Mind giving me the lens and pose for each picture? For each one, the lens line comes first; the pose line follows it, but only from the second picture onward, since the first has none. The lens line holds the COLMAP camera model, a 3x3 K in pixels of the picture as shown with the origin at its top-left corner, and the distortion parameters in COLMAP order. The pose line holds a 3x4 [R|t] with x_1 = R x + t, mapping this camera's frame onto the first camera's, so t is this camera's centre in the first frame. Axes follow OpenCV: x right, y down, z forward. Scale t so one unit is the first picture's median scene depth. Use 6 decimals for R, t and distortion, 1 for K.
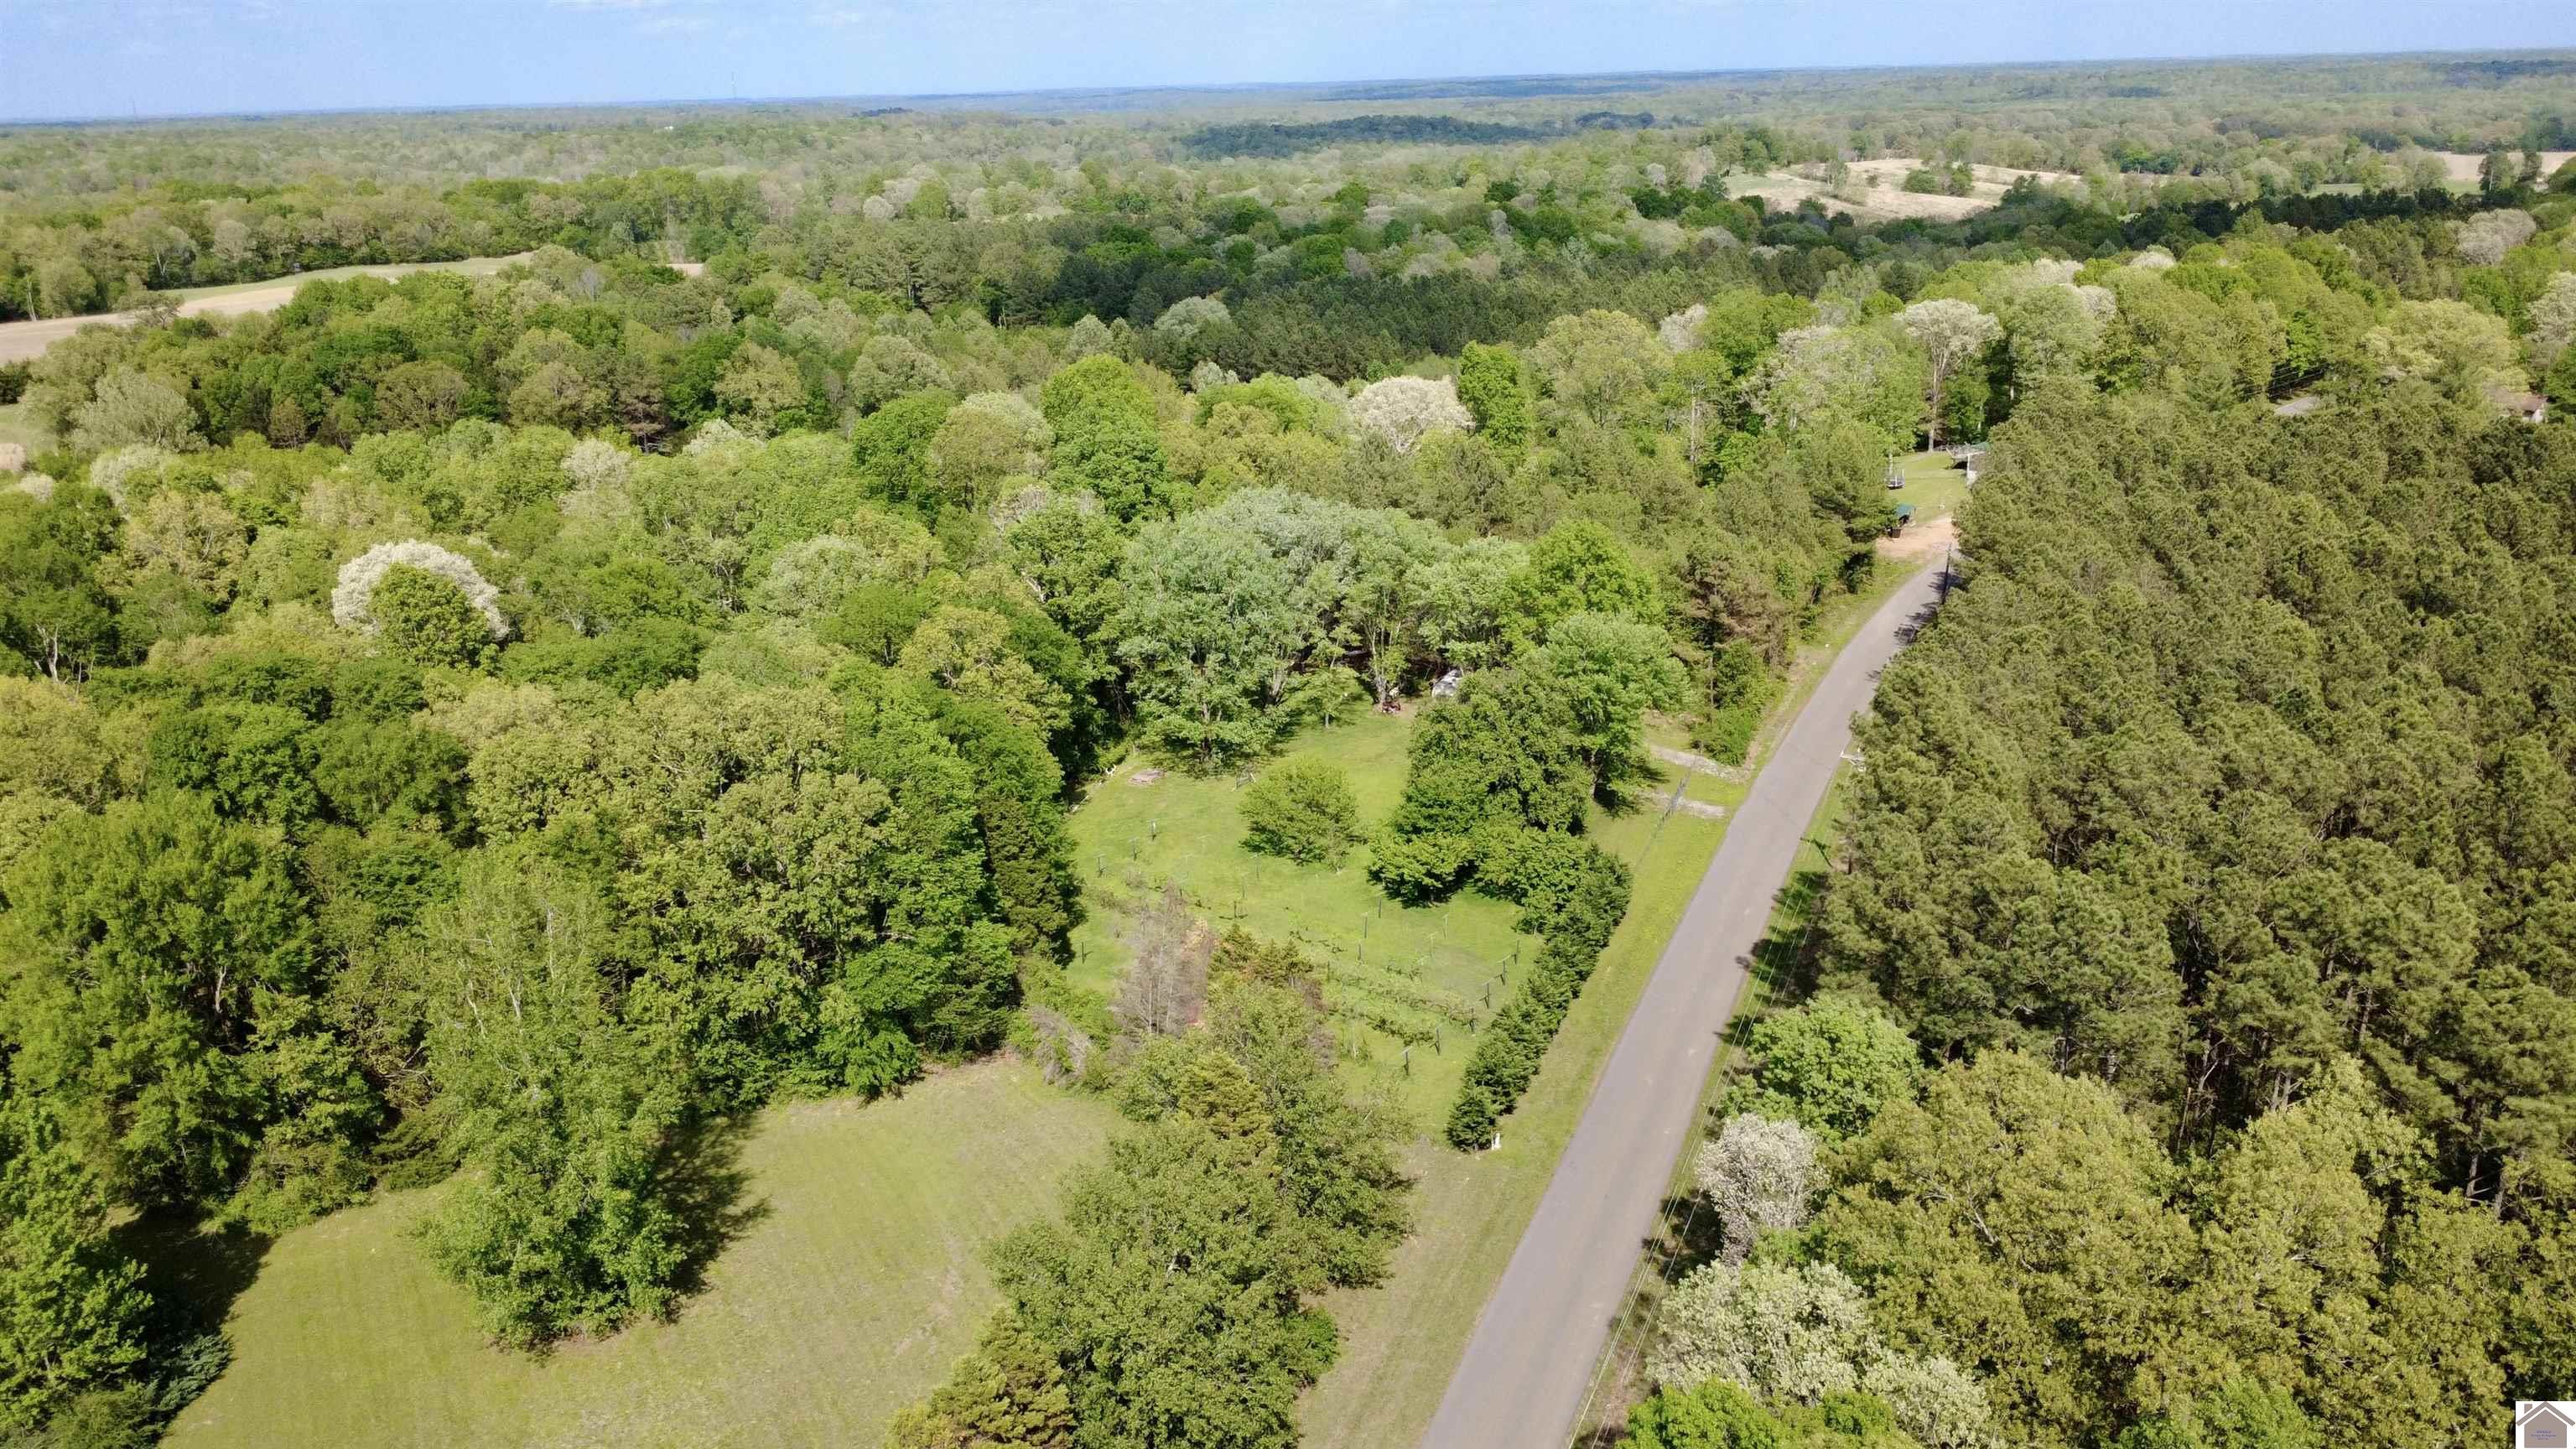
lens RADIAL K [[1910.2, 0, 1279.7], [0, 1910.2, 749.5], [0, 0, 1]] dist [-0.002688, 0.002755]
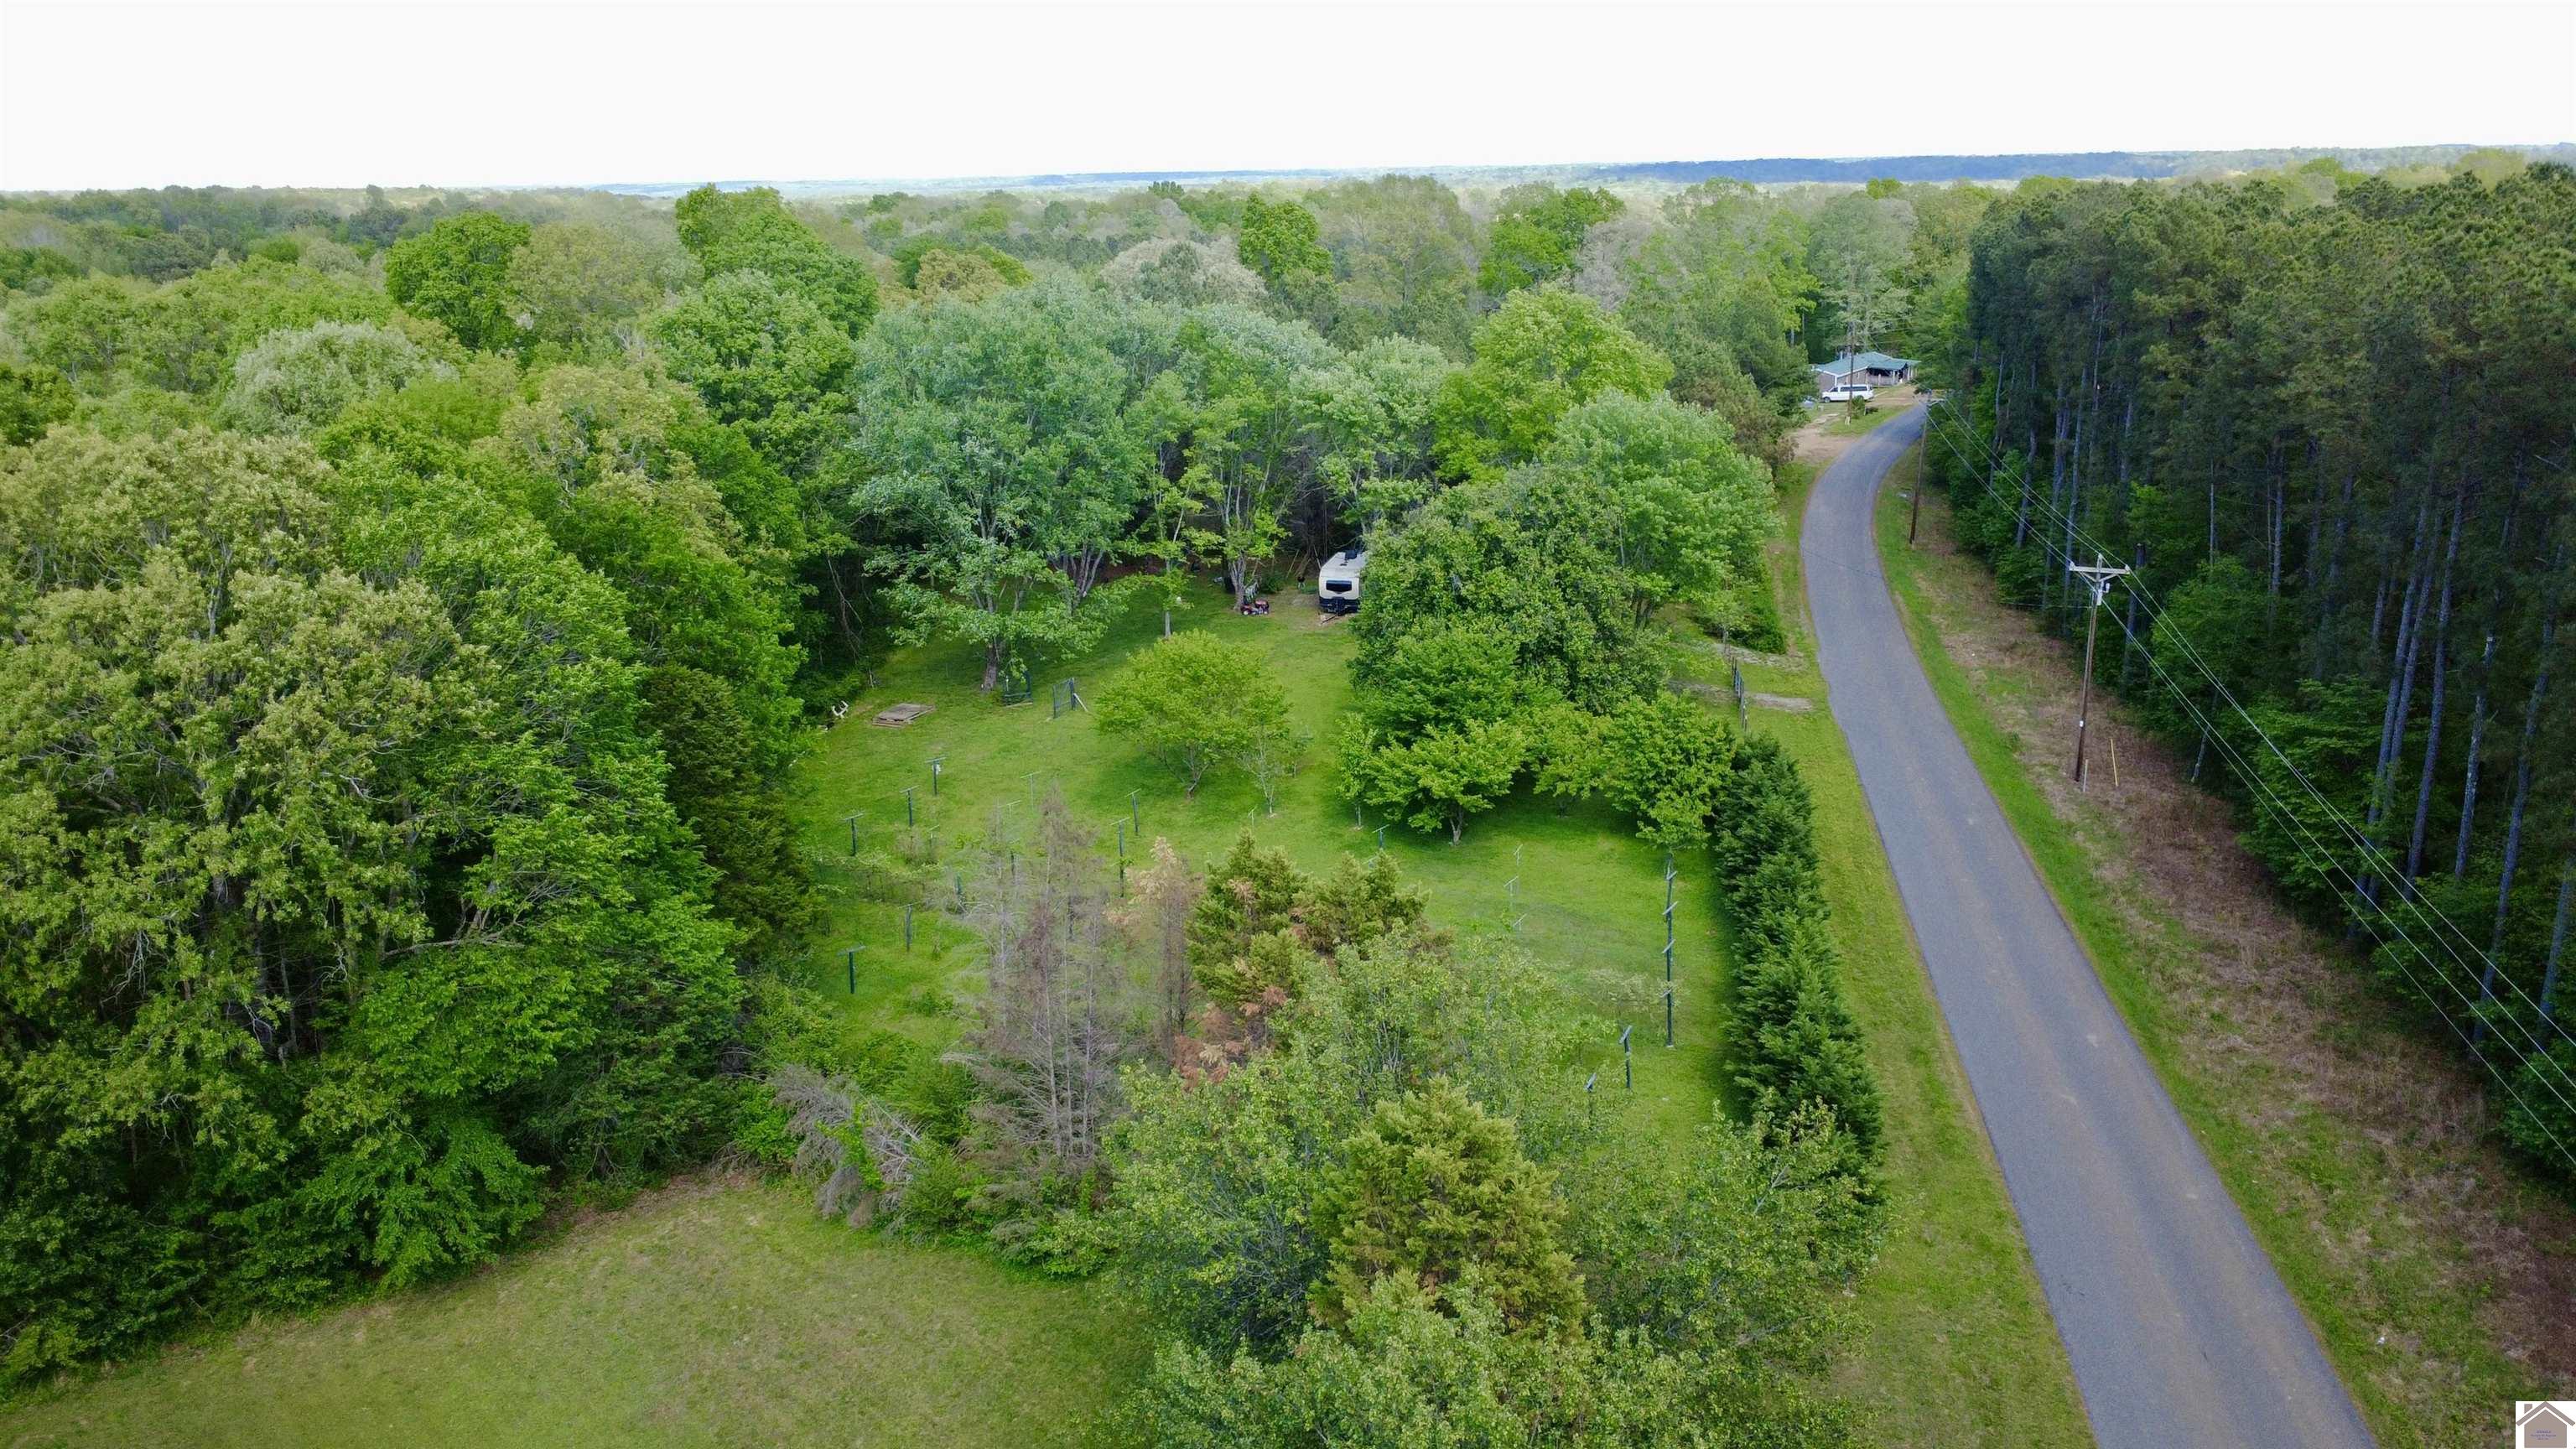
lens RADIAL K [[1910.2, 0, 1285.6], [0, 1910.2, 731.1], [0, 0, 1]] dist [-0.002688, 0.002755]
pose [[0.979016, -0.049912, 0.197578, -0.074396], [0.061004, 0.996861, -0.050458, 0.062930], [-0.194439, 0.061452, 0.978988, 0.380381]]
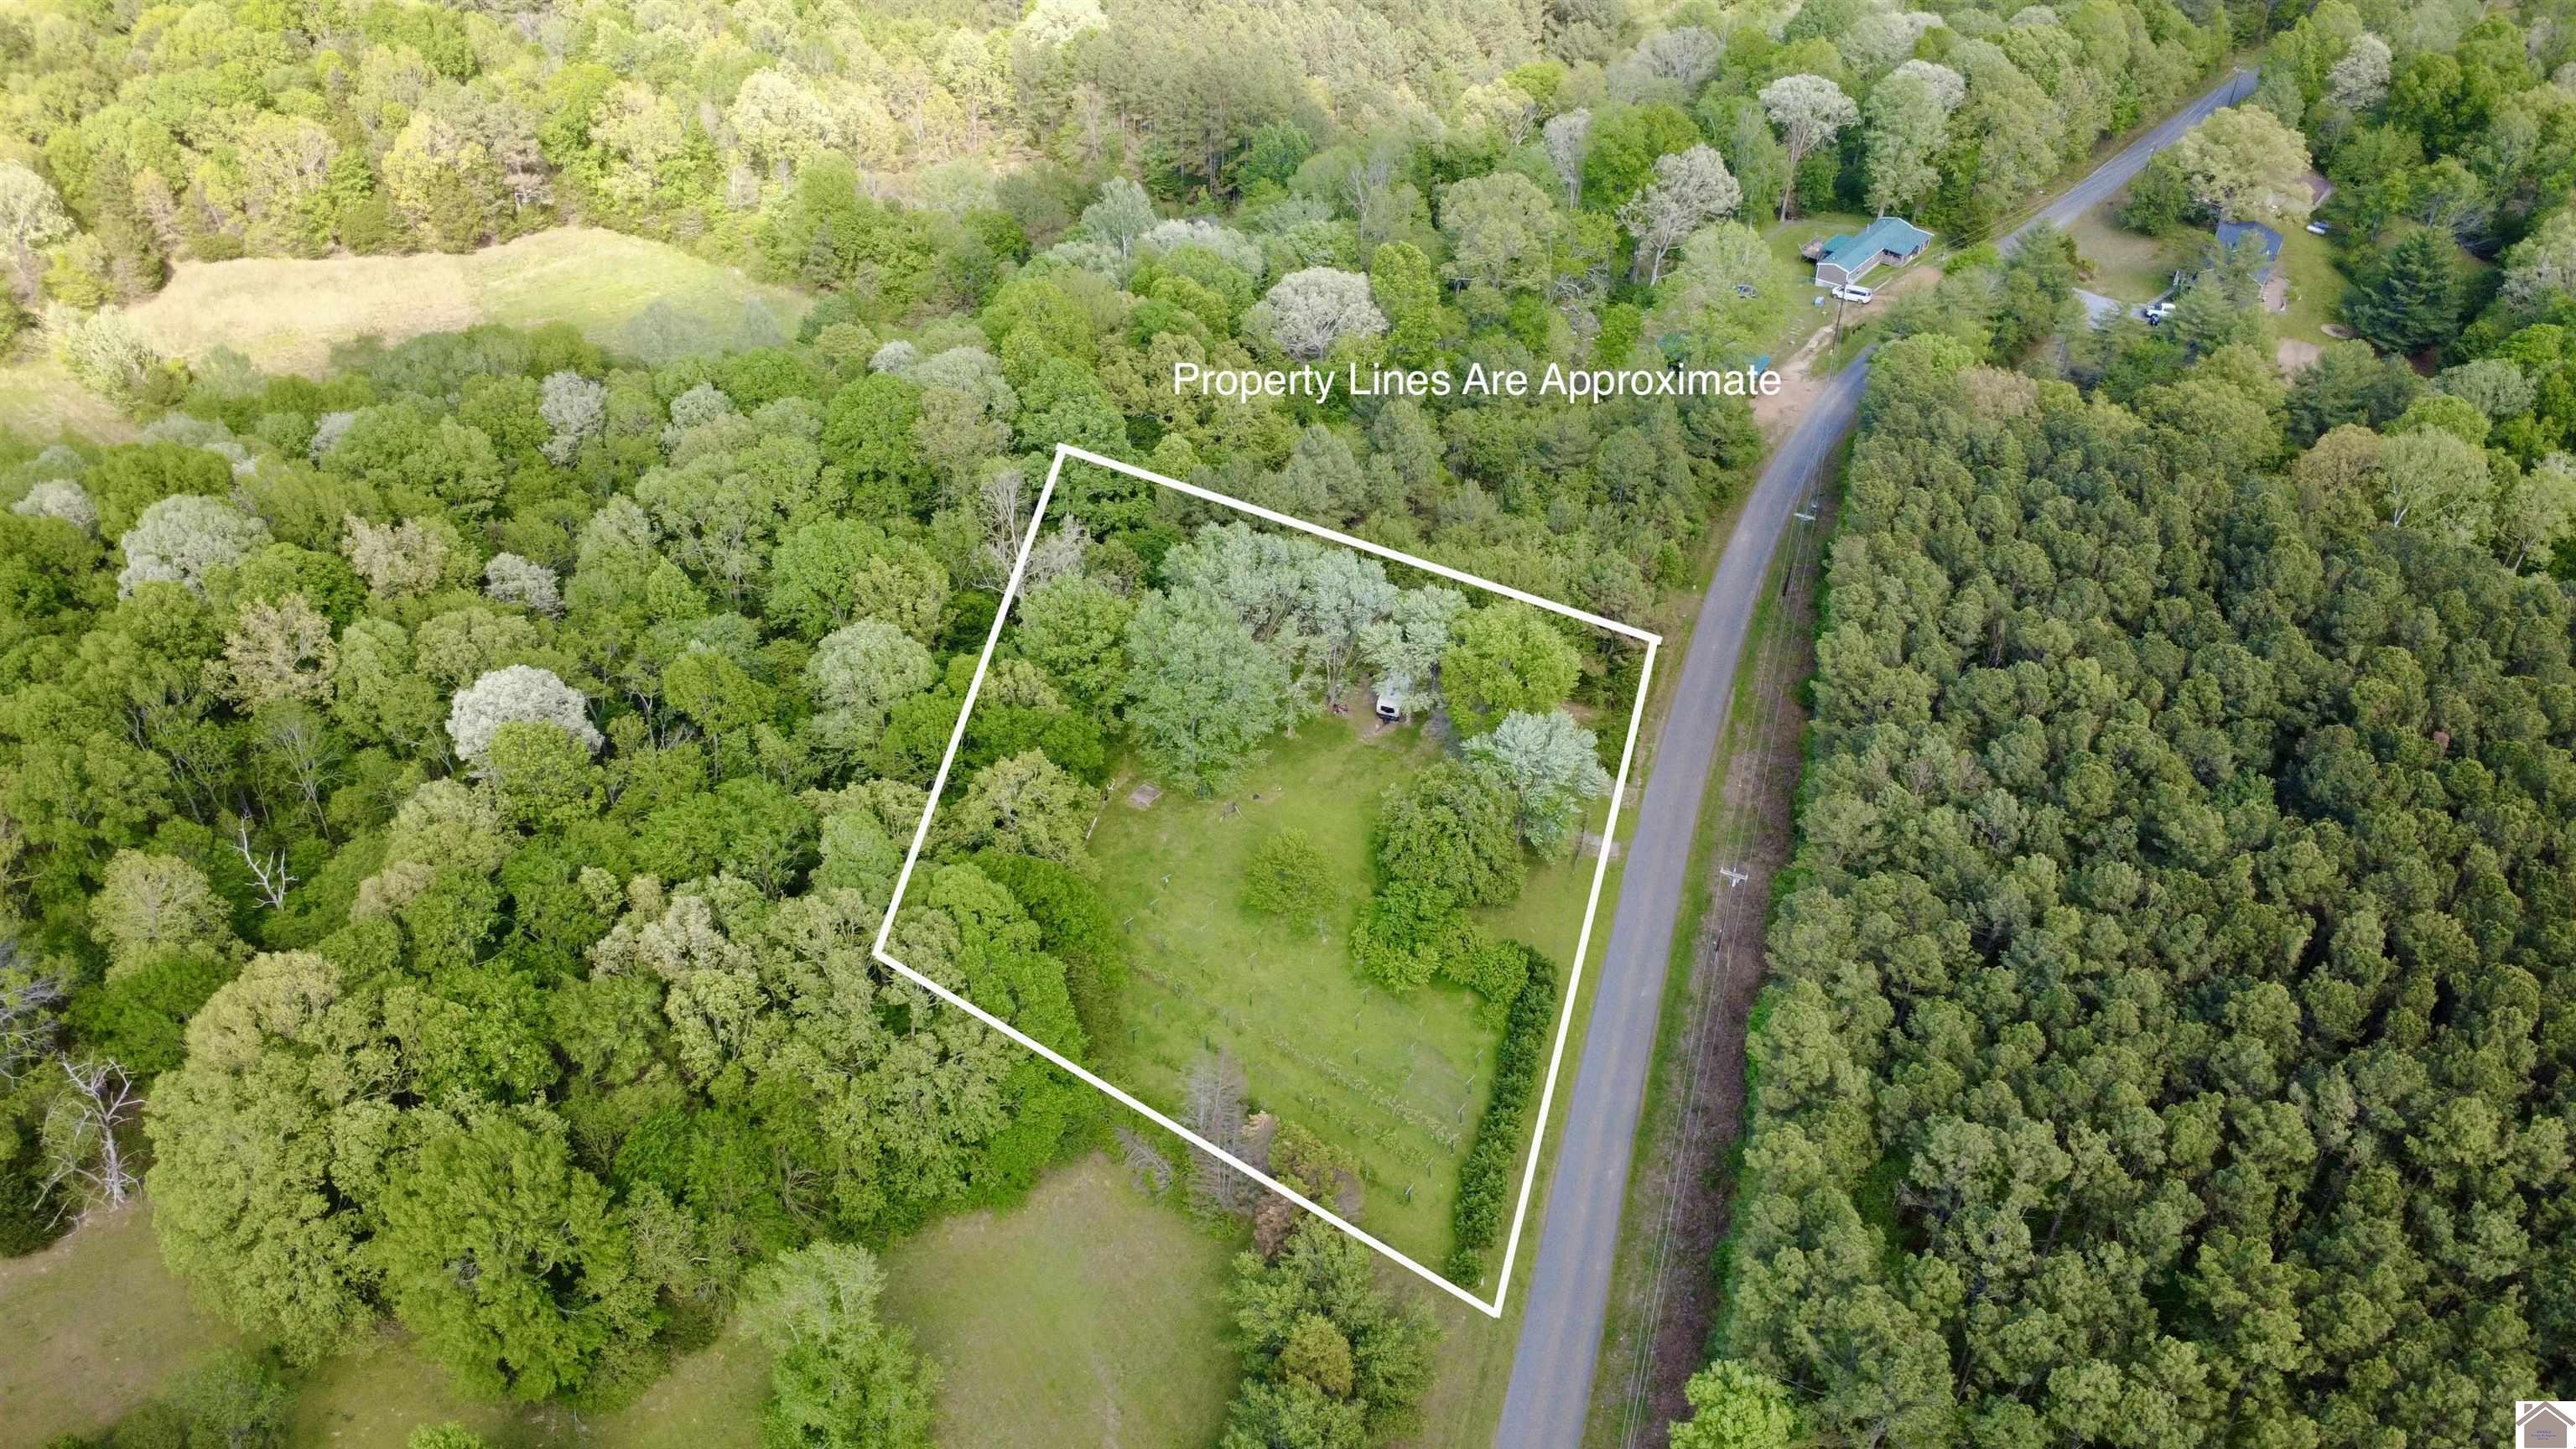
lens RADIAL K [[1910.2, 0, 1289.2], [0, 1910.2, 744.2], [0, 0, 1]] dist [-0.002688, 0.002755]
pose [[0.993492, -0.027279, 0.110584, -0.116804], [-0.008610, 0.950131, 0.311732, -0.412738], [-0.113574, -0.310655, 0.943713, -0.133197]]
